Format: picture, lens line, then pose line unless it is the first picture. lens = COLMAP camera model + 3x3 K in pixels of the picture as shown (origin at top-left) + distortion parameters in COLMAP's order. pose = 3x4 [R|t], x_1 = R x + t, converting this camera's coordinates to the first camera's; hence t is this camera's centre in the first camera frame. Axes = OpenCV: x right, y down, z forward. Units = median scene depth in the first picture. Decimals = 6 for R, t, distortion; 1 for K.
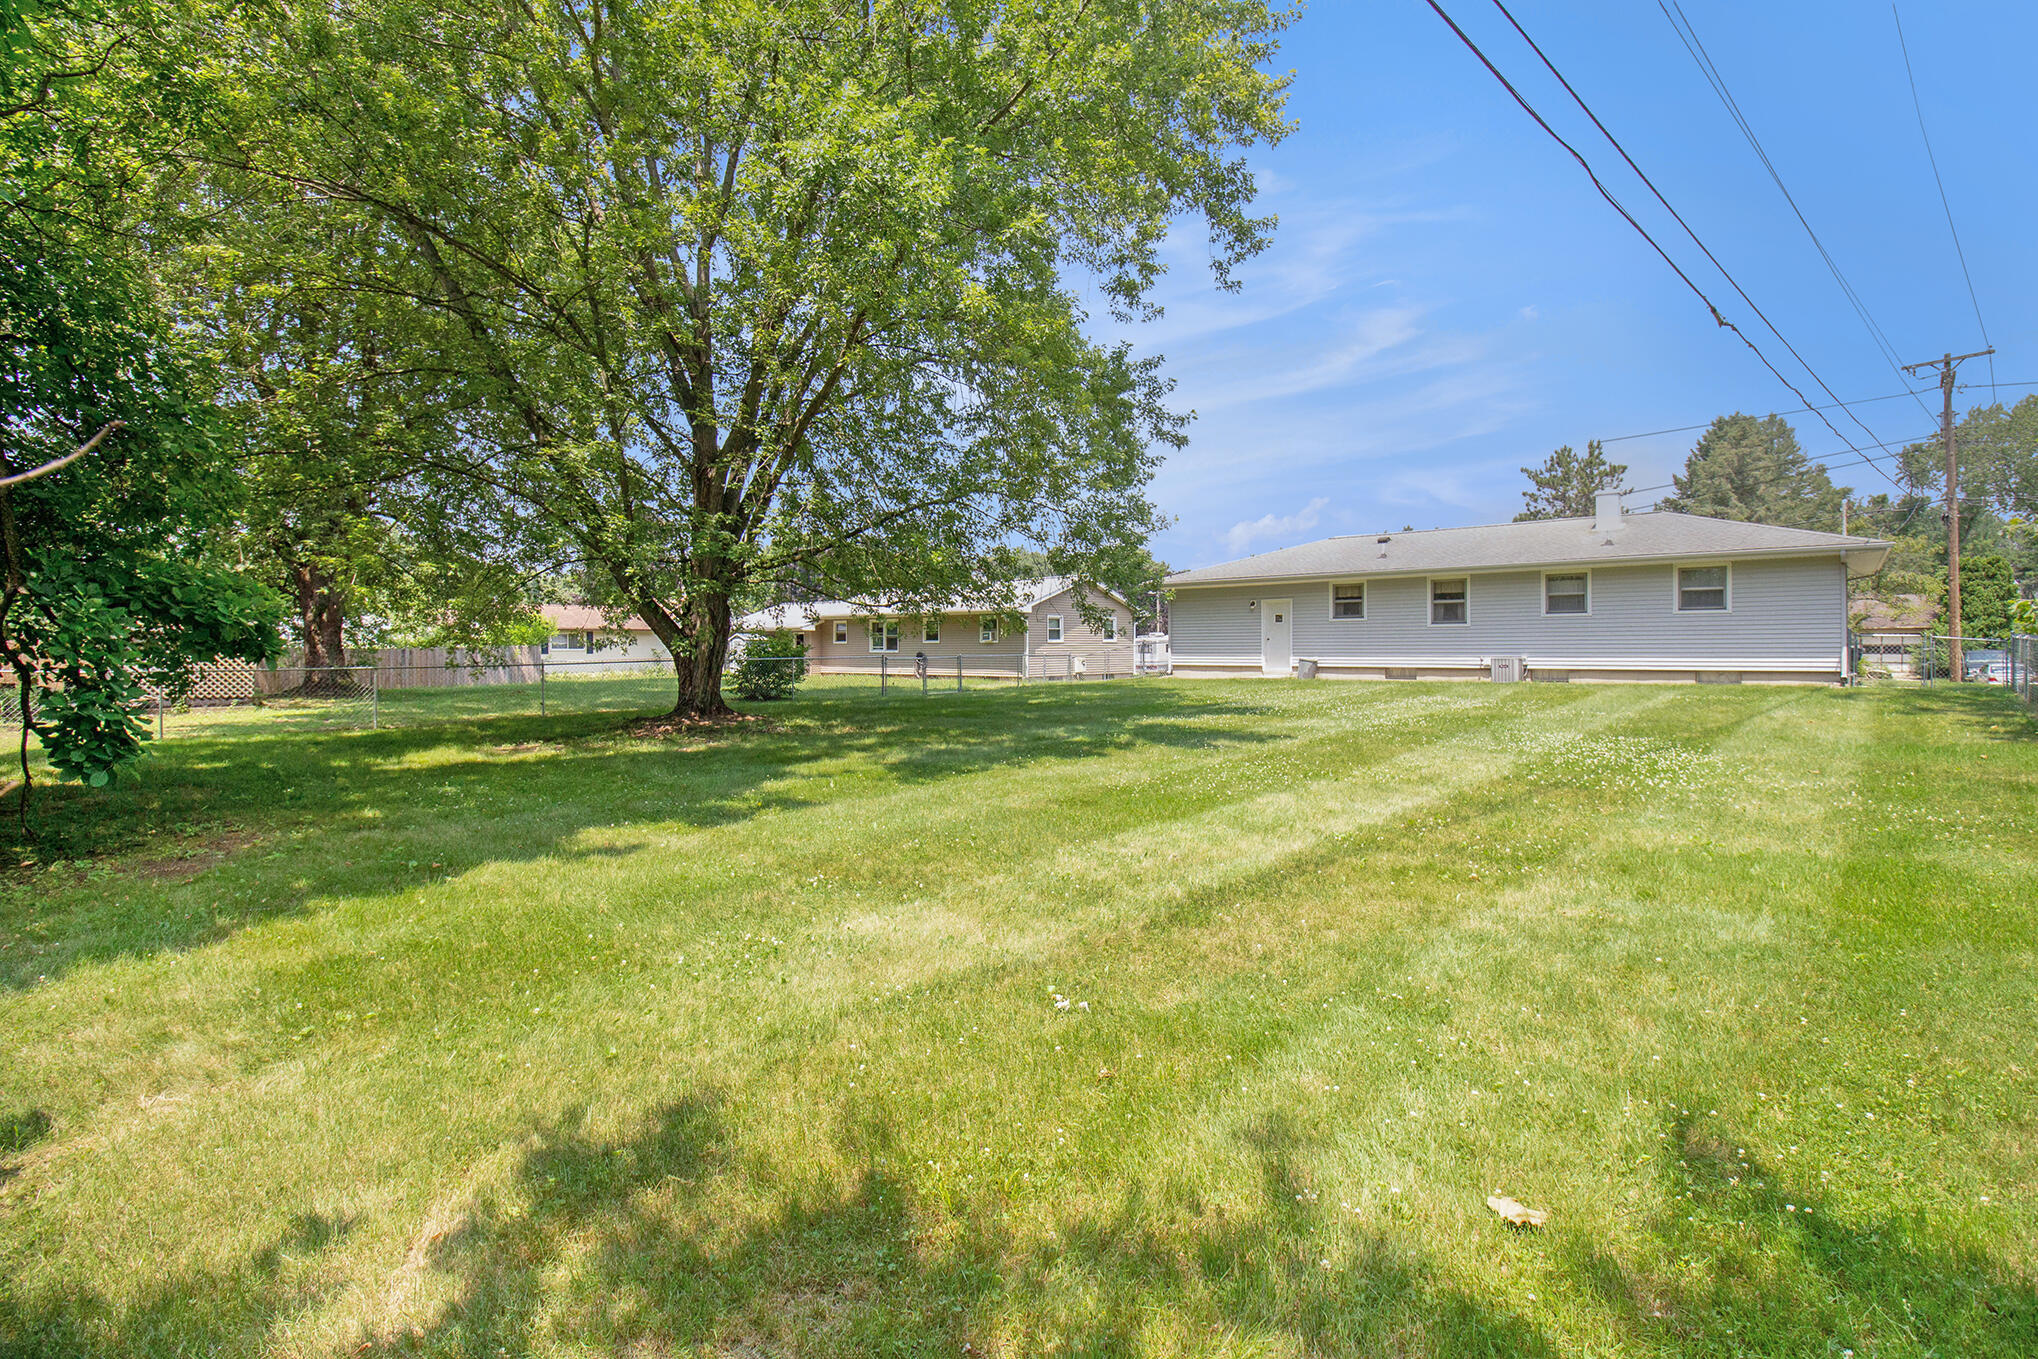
lens RADIAL K [[951.9, 0, 1019.0], [0, 951.9, 679.5], [0, 0, 1]] dist [0.000158, 0.000038]
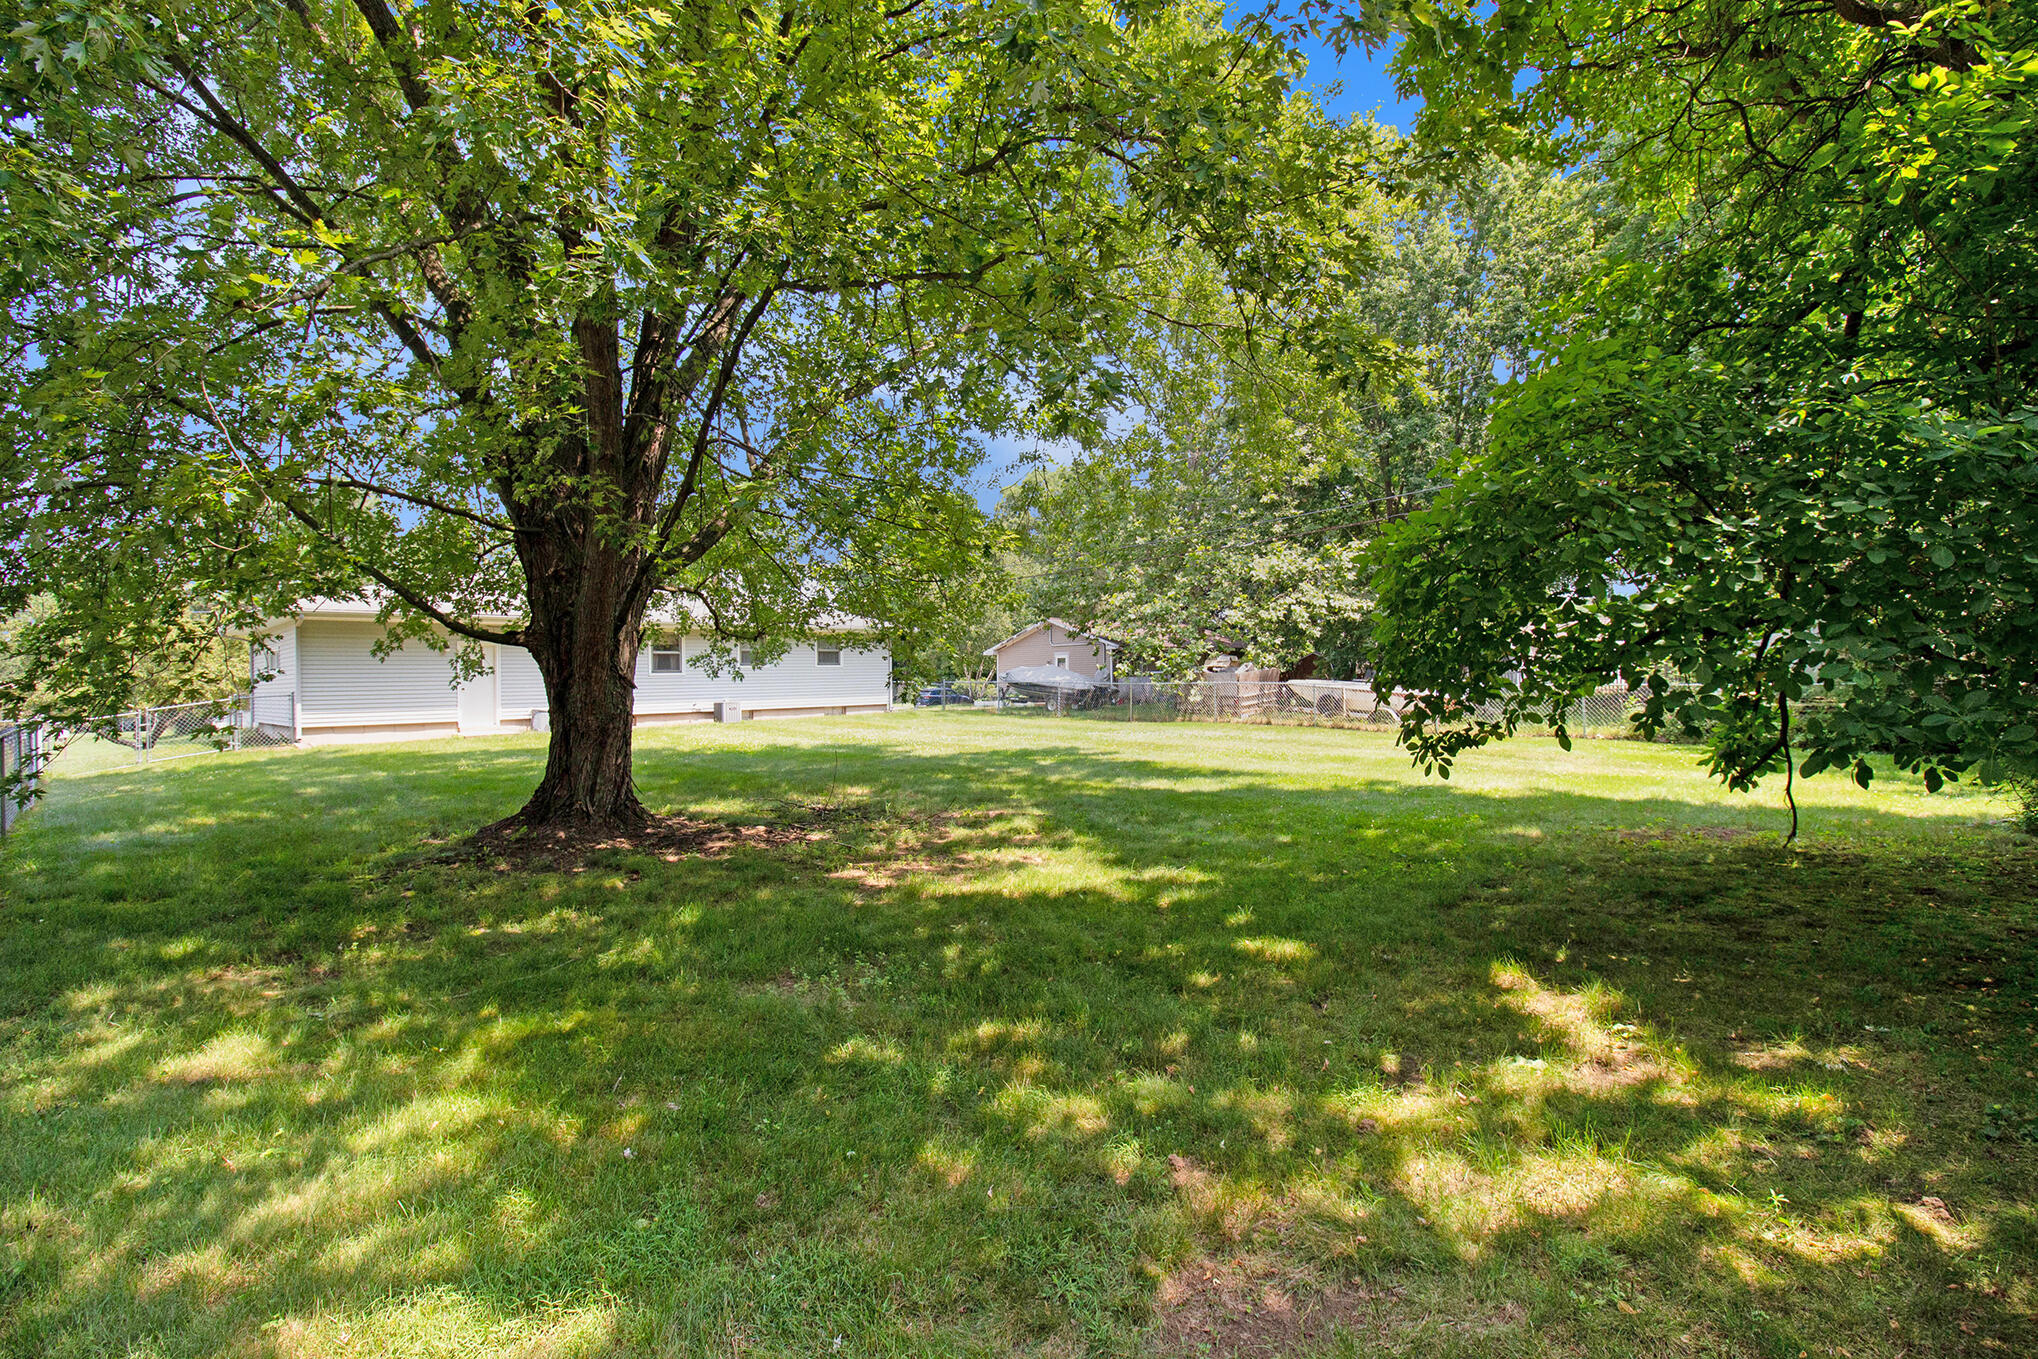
lens RADIAL K [[951.9, 0, 1019.0], [0, 951.9, 679.5], [0, 0, 1]] dist [0.000158, 0.000038]
pose [[0.015214, 0.009838, 0.999836, -0.582824], [0.054615, 0.998451, -0.010655, -0.015886], [-0.998392, 0.054768, 0.014653, 0.554258]]
